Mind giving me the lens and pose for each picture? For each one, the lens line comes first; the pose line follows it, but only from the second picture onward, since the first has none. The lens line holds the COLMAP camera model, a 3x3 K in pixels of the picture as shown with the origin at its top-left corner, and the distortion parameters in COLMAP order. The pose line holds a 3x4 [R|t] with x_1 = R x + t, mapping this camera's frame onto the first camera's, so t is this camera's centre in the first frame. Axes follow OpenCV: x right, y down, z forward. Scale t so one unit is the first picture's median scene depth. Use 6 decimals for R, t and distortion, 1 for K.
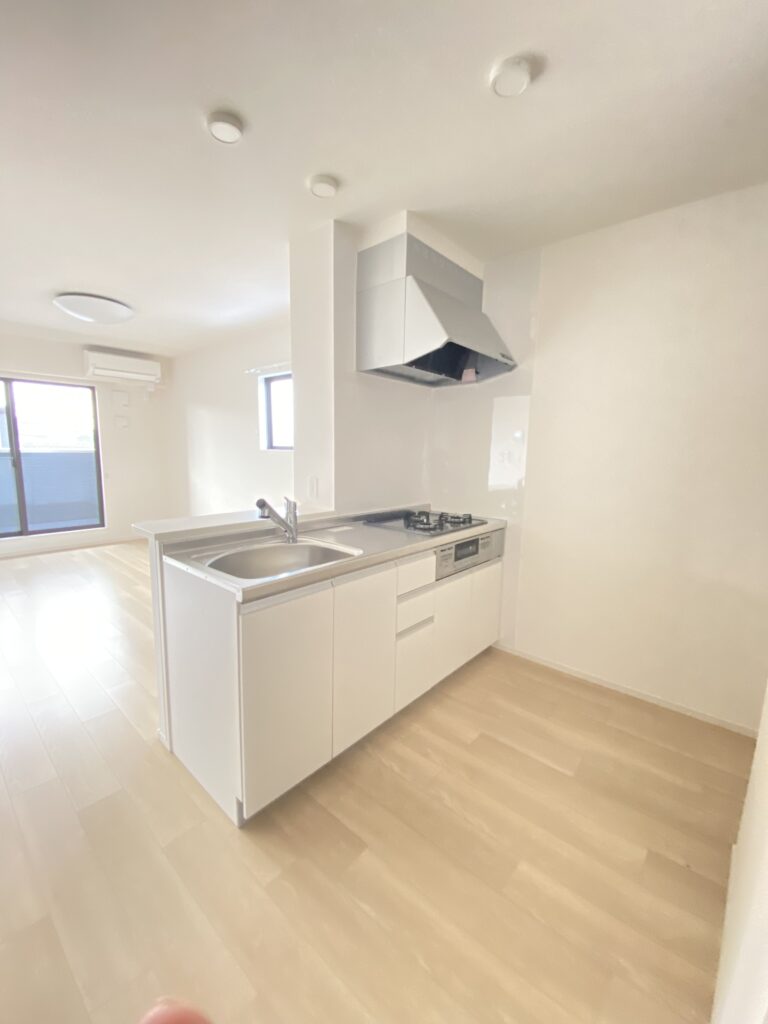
lens RADIAL K [[417.2, 0, 382.1], [0, 417.2, 500.4], [0, 0, 1]] dist [-0.039028, -0.000294]
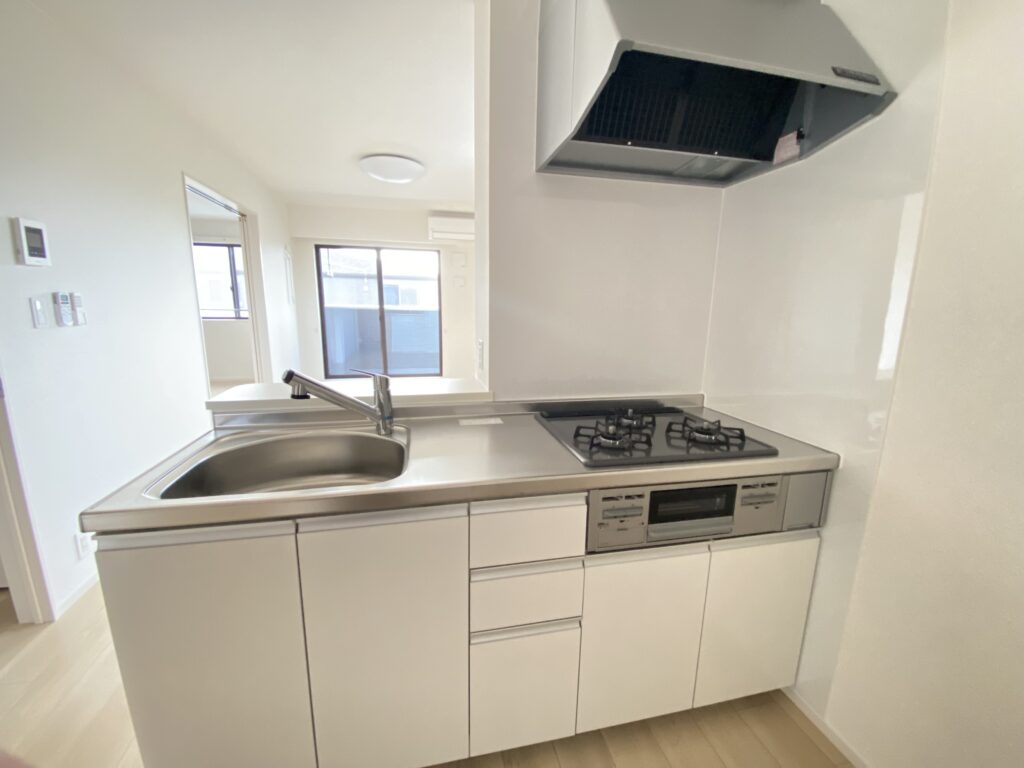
lens RADIAL K [[417.2, 0, 510.2], [0, 417.2, 385.6], [0, 0, 1]] dist [-0.039028, -0.000294]
pose [[0.806536, 0.104766, -0.581827, 0.270187], [-0.075302, 0.994362, 0.074663, -0.034798], [0.586369, -0.016406, 0.809878, 0.445027]]
